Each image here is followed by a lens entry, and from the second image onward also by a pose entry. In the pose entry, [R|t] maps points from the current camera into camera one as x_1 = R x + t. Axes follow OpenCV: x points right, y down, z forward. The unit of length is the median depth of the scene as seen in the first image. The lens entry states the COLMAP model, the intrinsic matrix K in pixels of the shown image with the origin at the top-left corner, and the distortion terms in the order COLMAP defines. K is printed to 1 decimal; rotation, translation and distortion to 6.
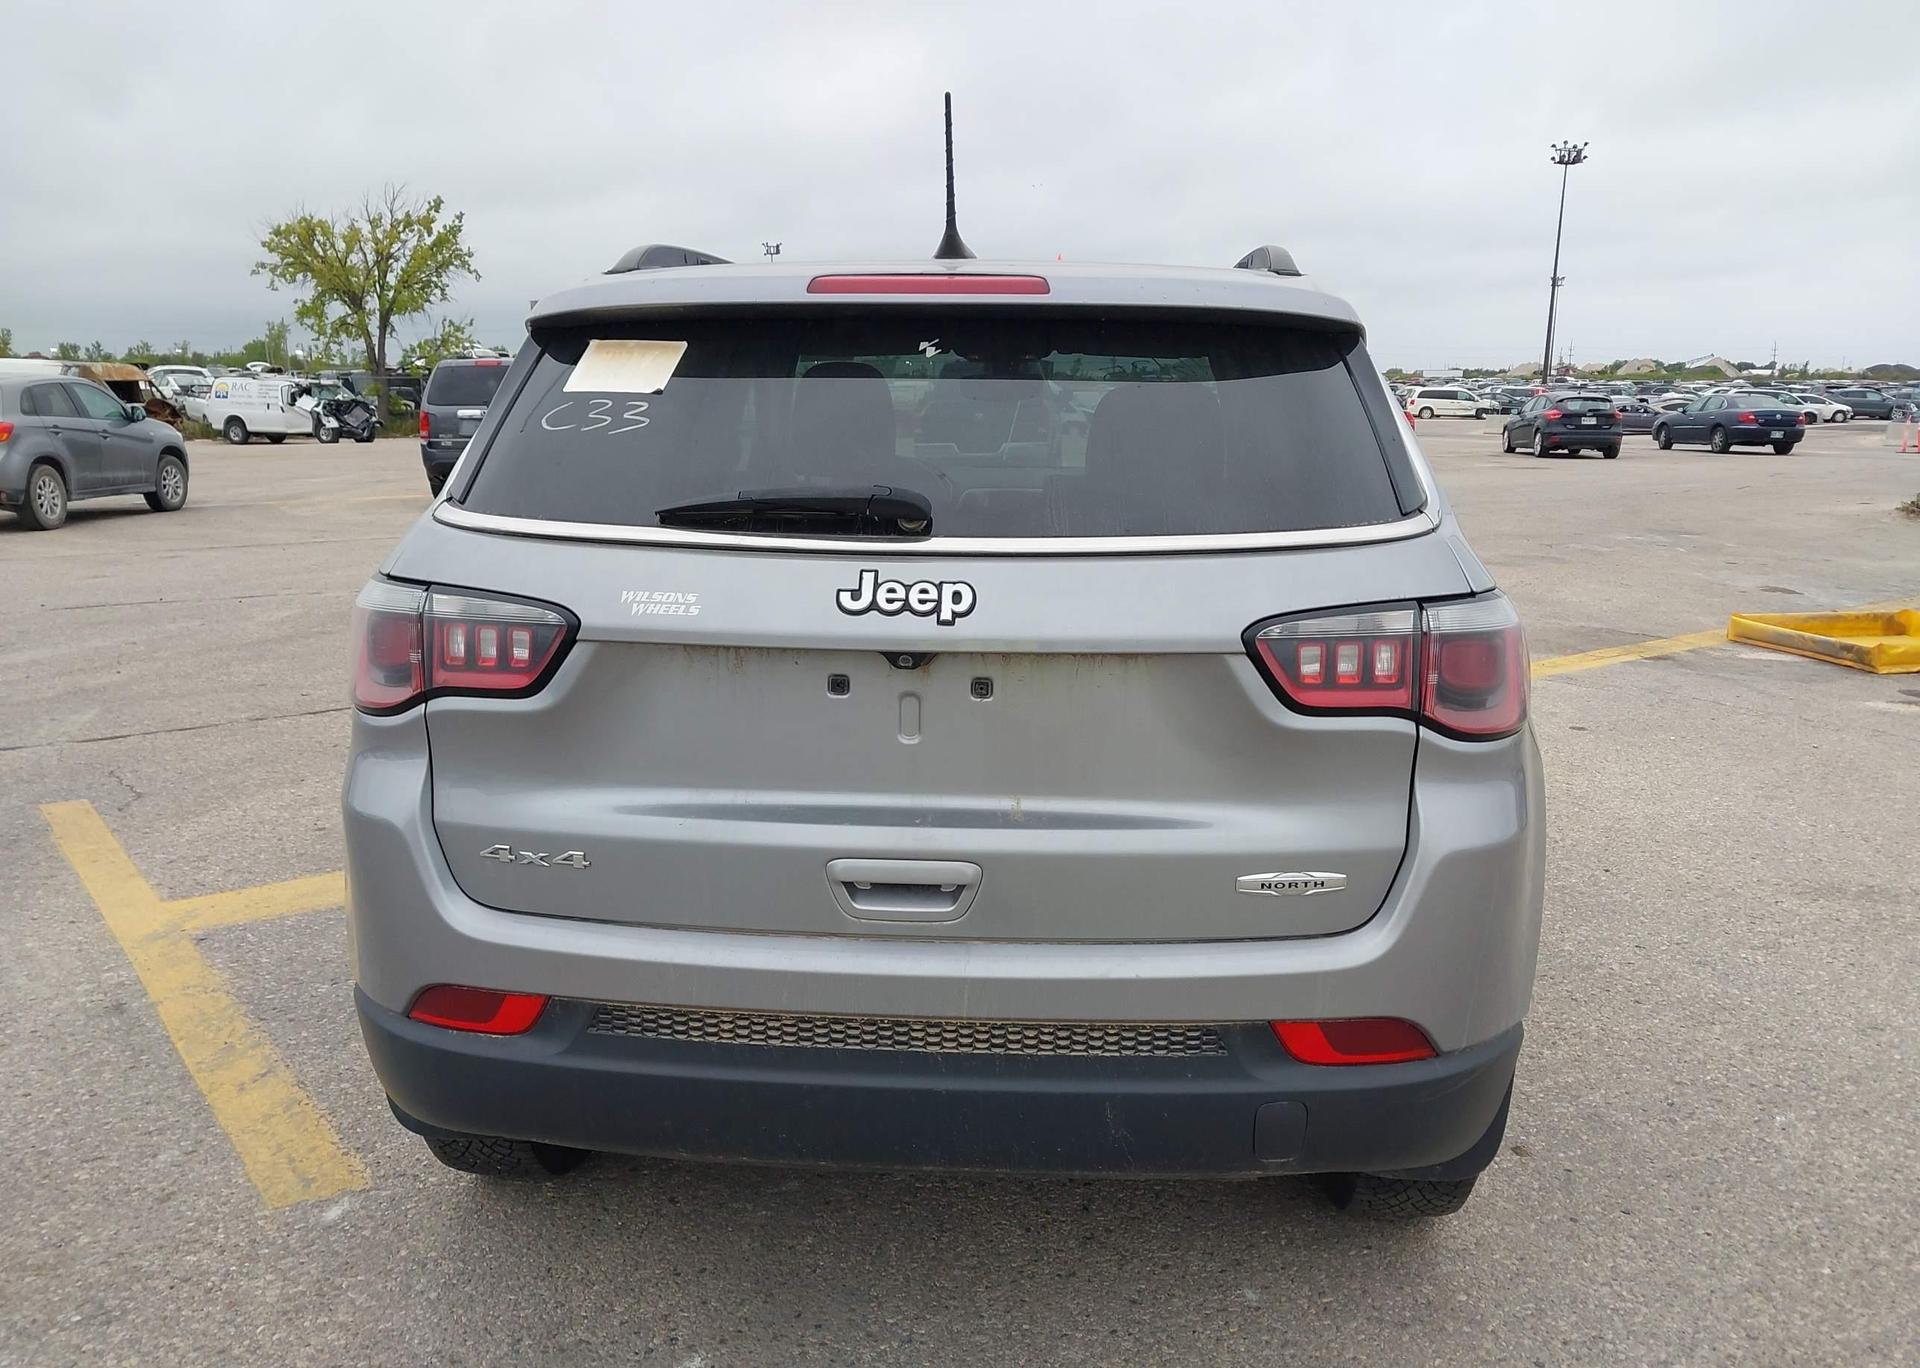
lens RADIAL K [[1544.4, 0, 969.6], [0, 1544.4, 699.7], [0, 0, 1]] dist [0.030896, -0.042480]
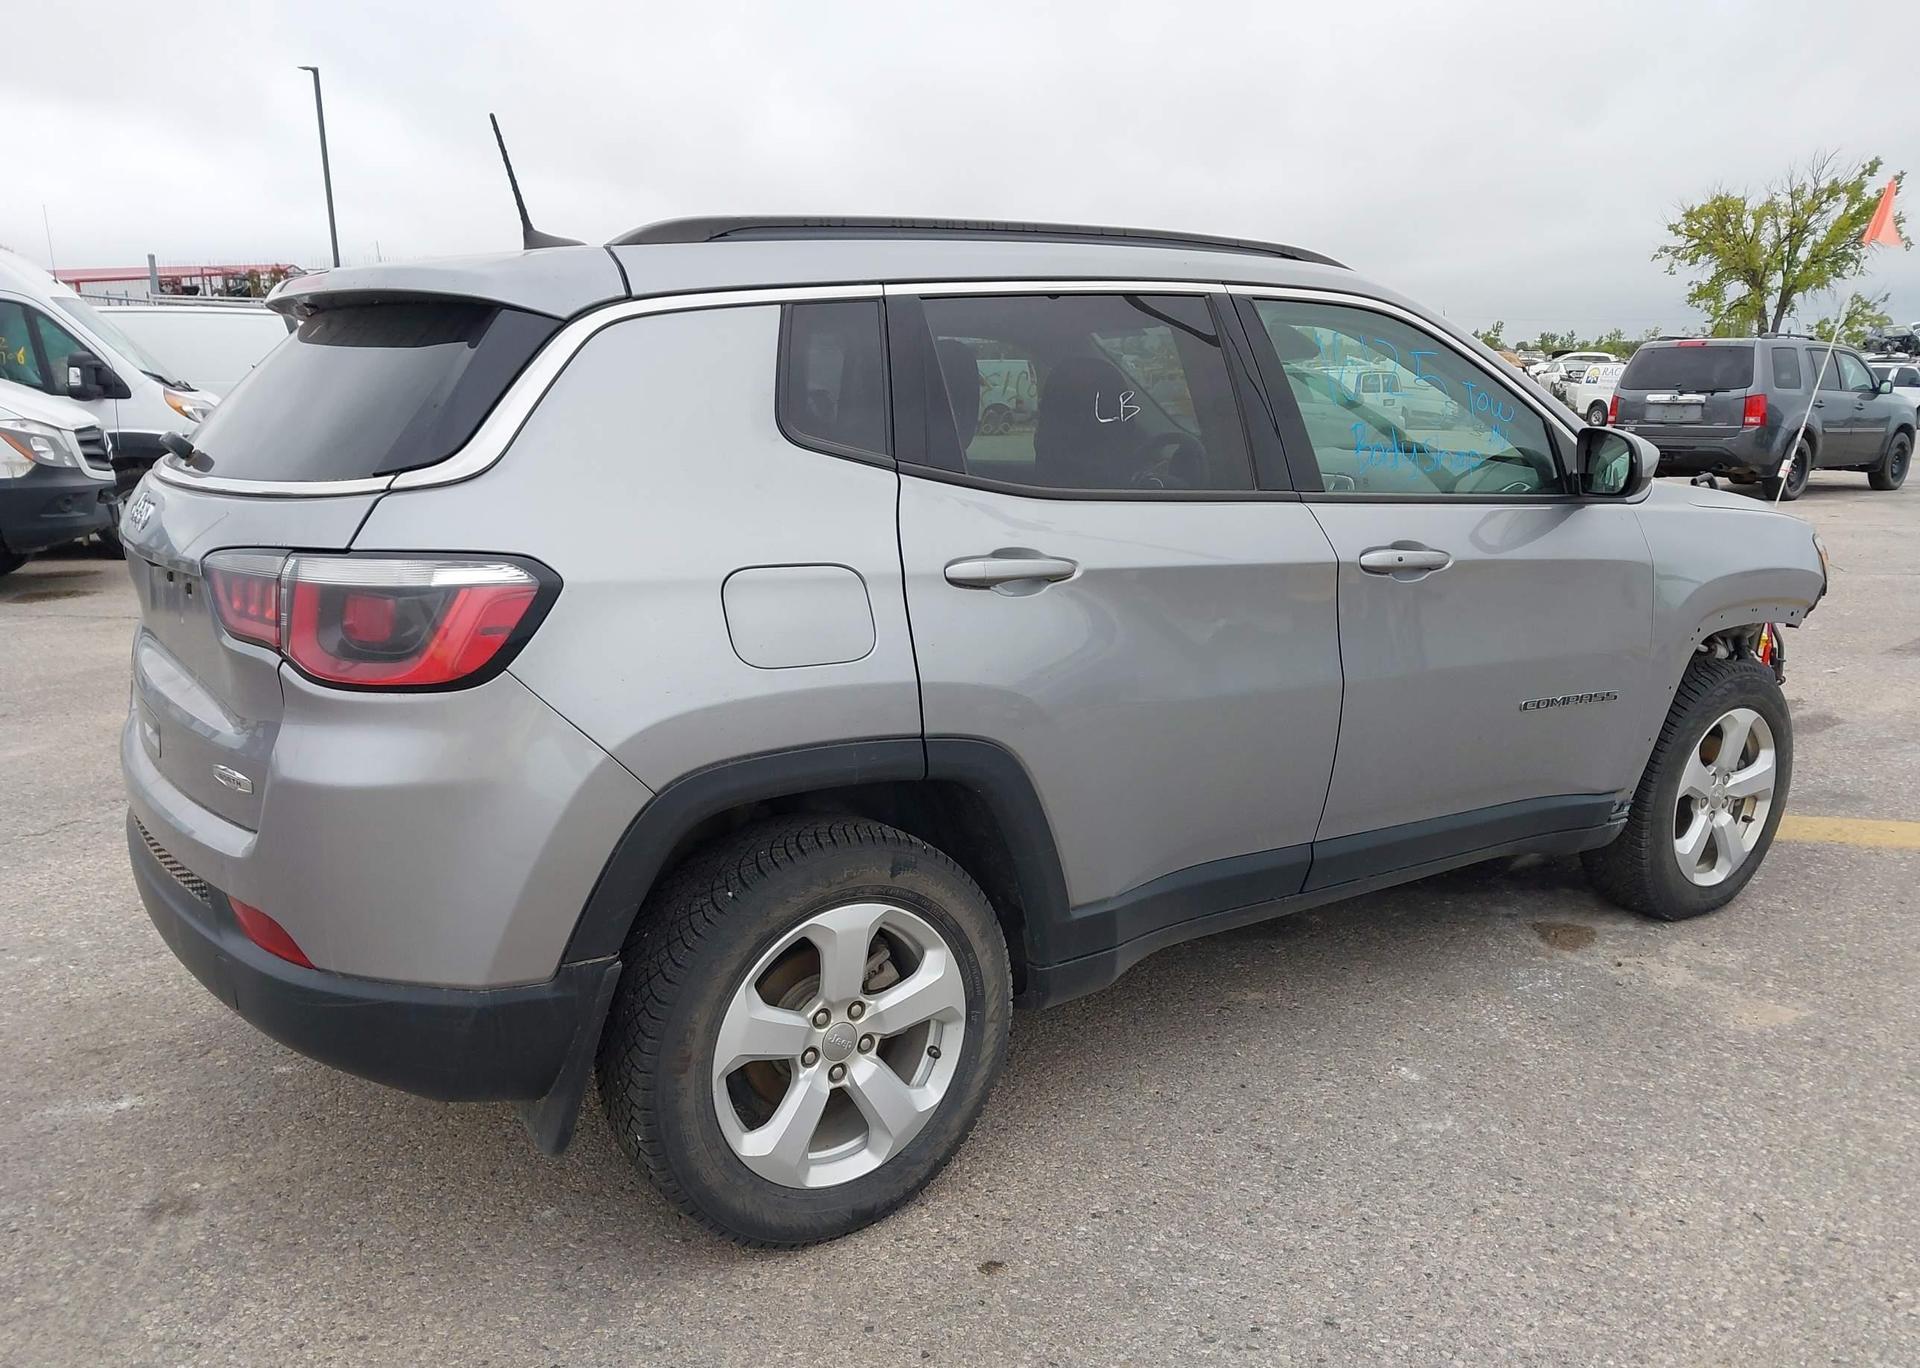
lens RADIAL K [[1544.4, 0, 958.1], [0, 1544.4, 717.2], [0, 0, 1]] dist [0.030896, -0.042480]
pose [[0.624141, 0.161951, -0.764343, 0.069536], [-0.146965, 0.985154, 0.088729, -0.005469], [0.767366, 0.056953, 0.638676, 0.031876]]
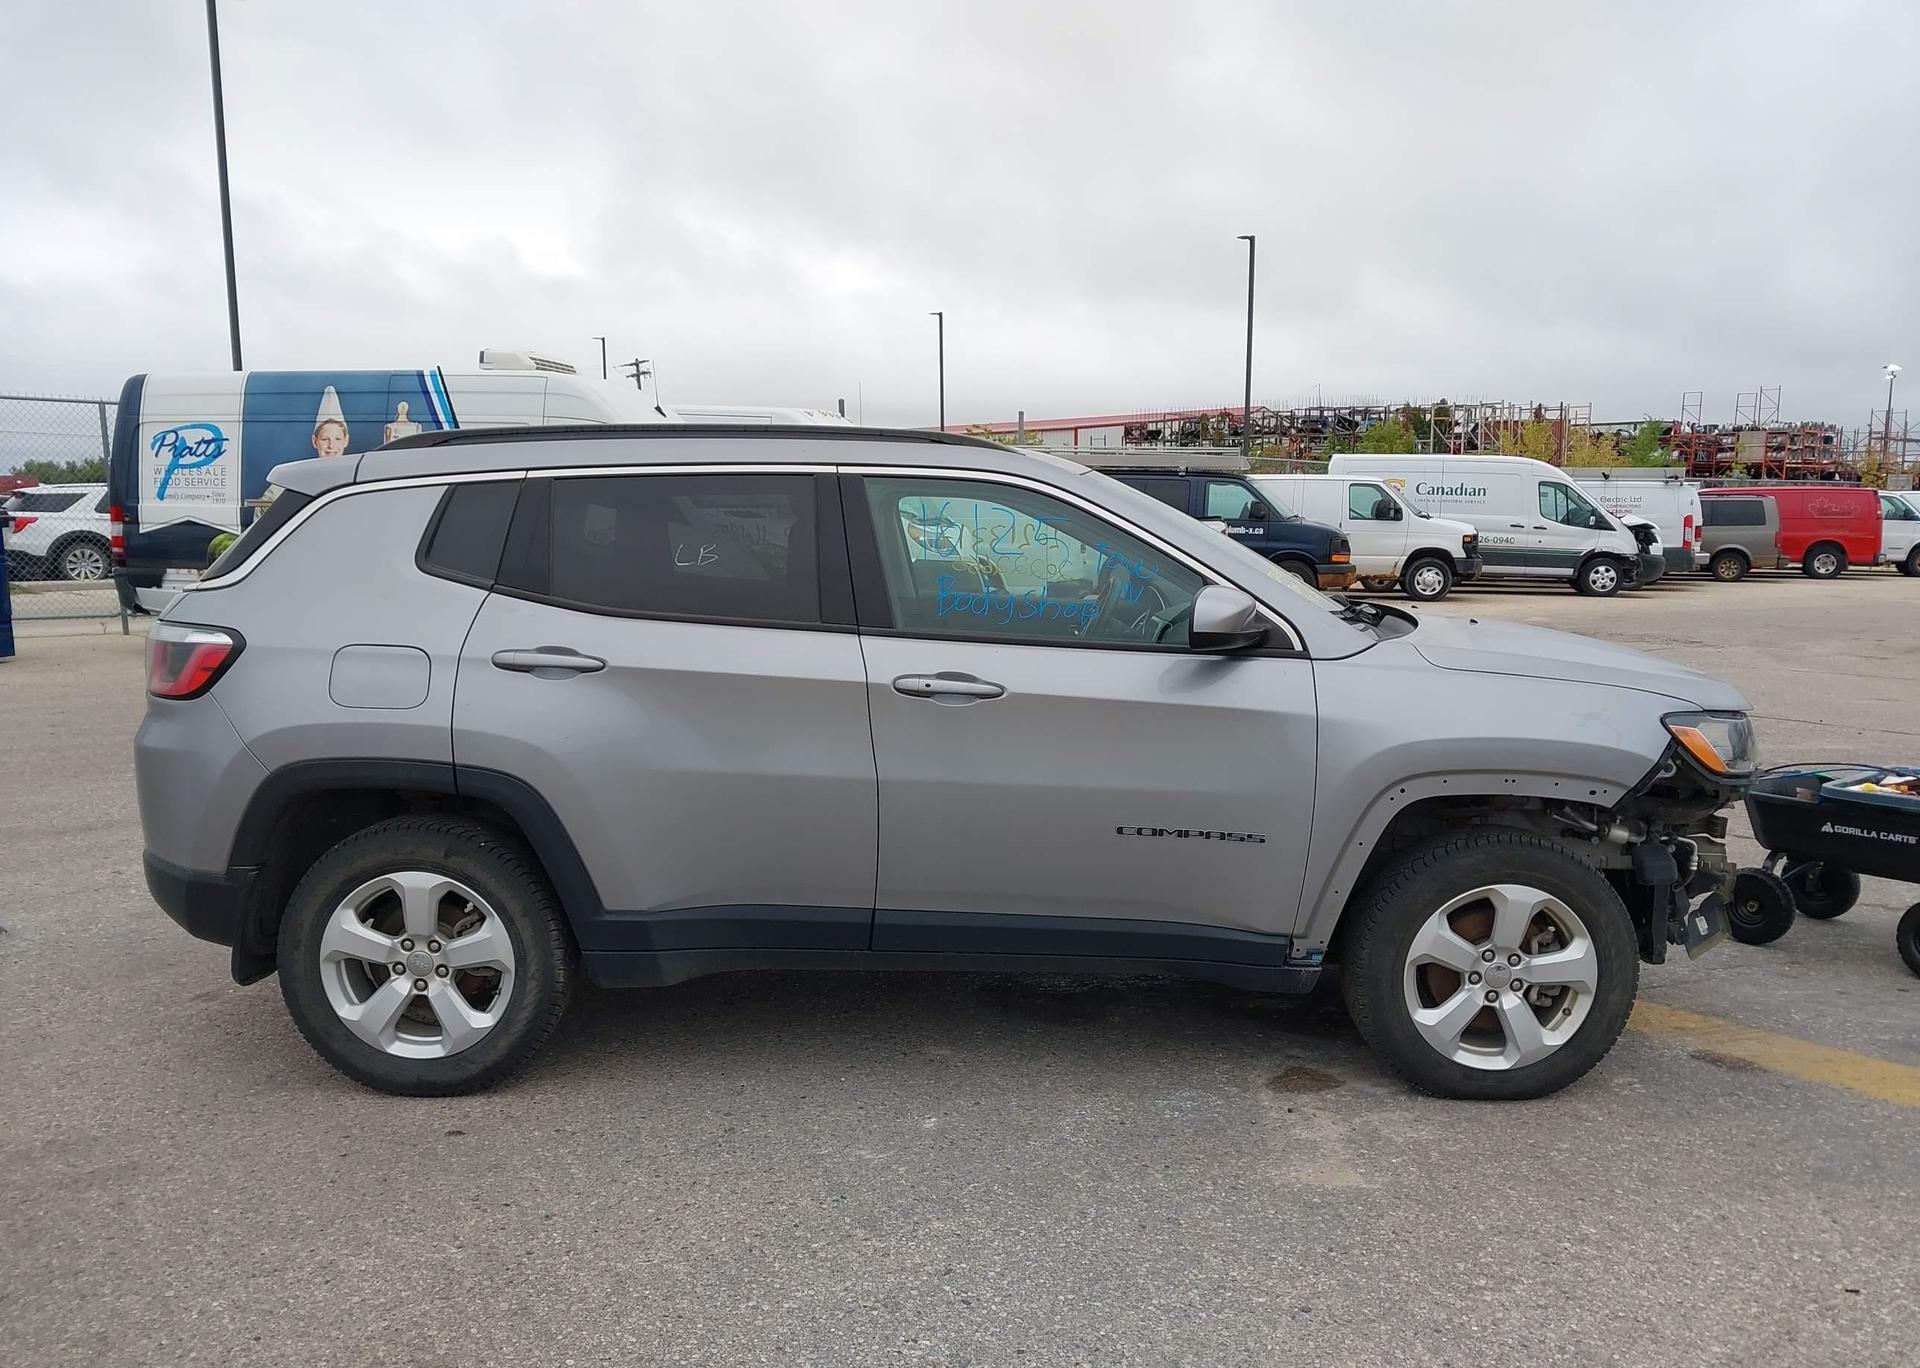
lens RADIAL K [[1544.4, 0, 954.6], [0, 1544.4, 683.8], [0, 0, 1]] dist [0.030896, -0.042480]
pose [[0.053876, 0.110957, -0.992364, 0.115262], [-0.200587, 0.974752, 0.098098, -0.018955], [0.978193, 0.193770, 0.074772, 0.091265]]
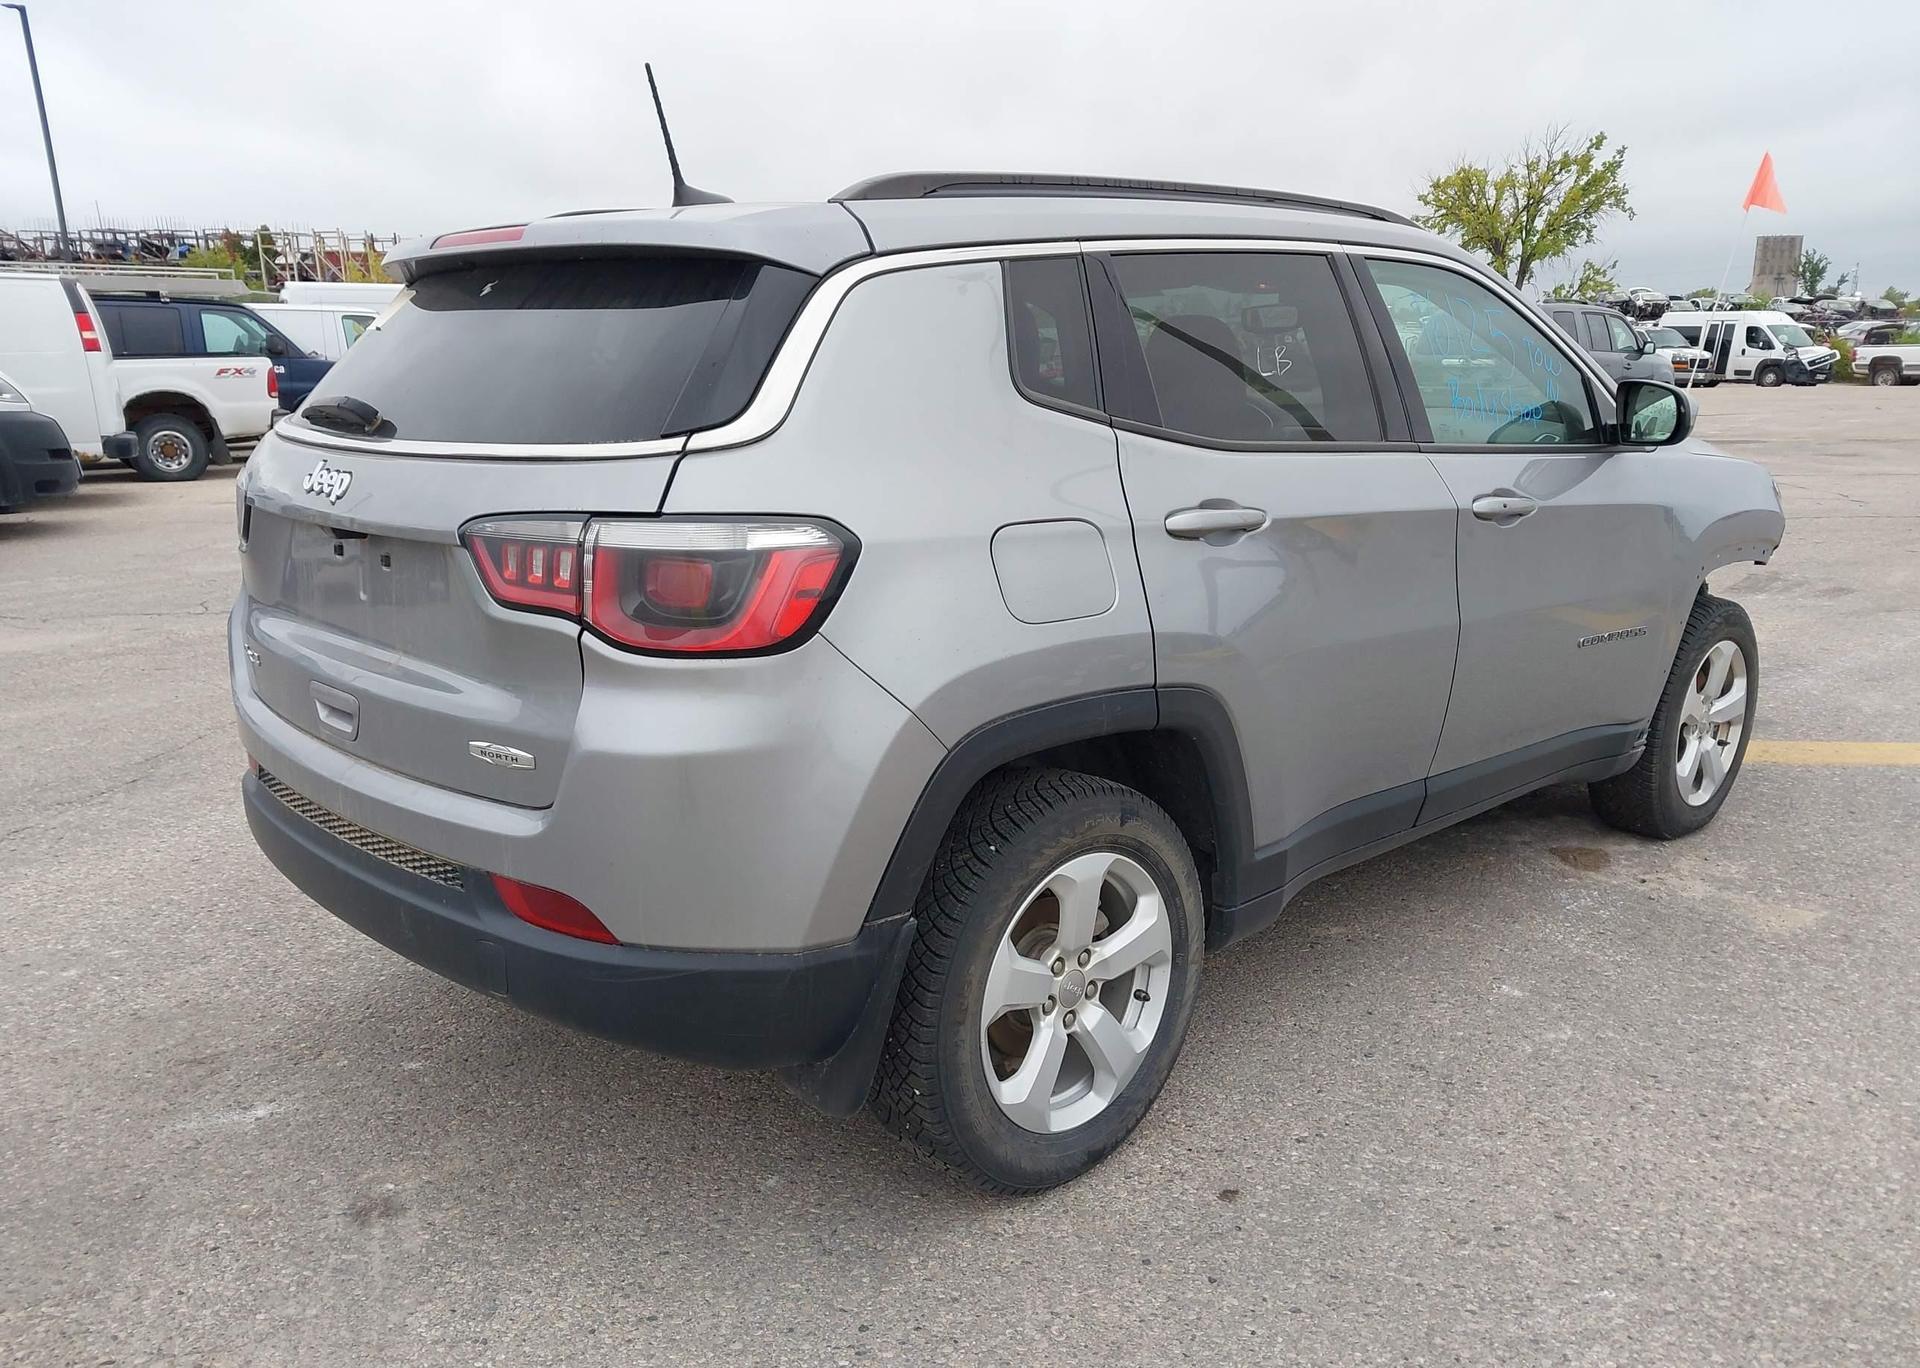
lens RADIAL K [[1544.4, 0, 955.3], [0, 1544.4, 724.7], [0, 0, 1]] dist [0.030896, -0.042480]
pose [[0.734778, 0.151146, -0.661253, 0.057651], [-0.119772, 0.988450, 0.092846, -0.002387], [0.667650, 0.010979, 0.744395, 0.017872]]
